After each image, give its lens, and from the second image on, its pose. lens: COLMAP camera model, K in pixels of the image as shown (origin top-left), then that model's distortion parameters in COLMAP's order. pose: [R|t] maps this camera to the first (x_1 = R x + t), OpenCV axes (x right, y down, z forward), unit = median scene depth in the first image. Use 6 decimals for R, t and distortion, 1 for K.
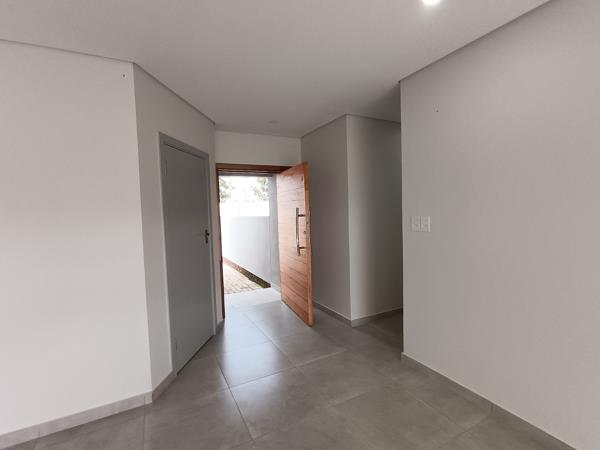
lens RADIAL K [[285.6, 0, 299.7], [0, 285.6, 223.5], [0, 0, 1]] dist [0.001708, 0.000300]
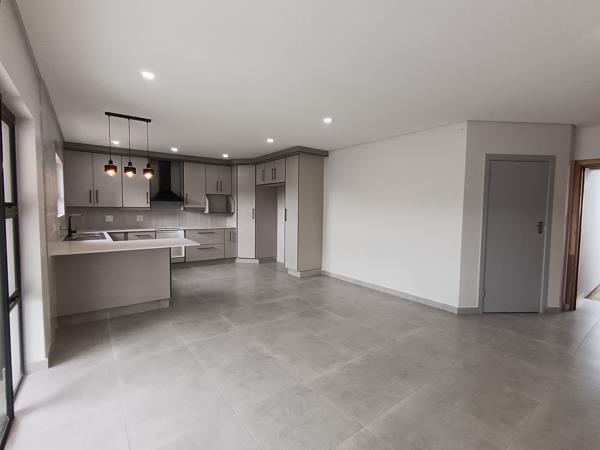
lens RADIAL K [[285.6, 0, 299.7], [0, 285.6, 223.5], [0, 0, 1]] dist [0.001708, 0.000300]
pose [[0.166300, 0.093148, -0.981666, 0.864300], [-0.064798, 0.994409, 0.083380, -0.006426], [0.983944, 0.049744, 0.171406, -0.241228]]
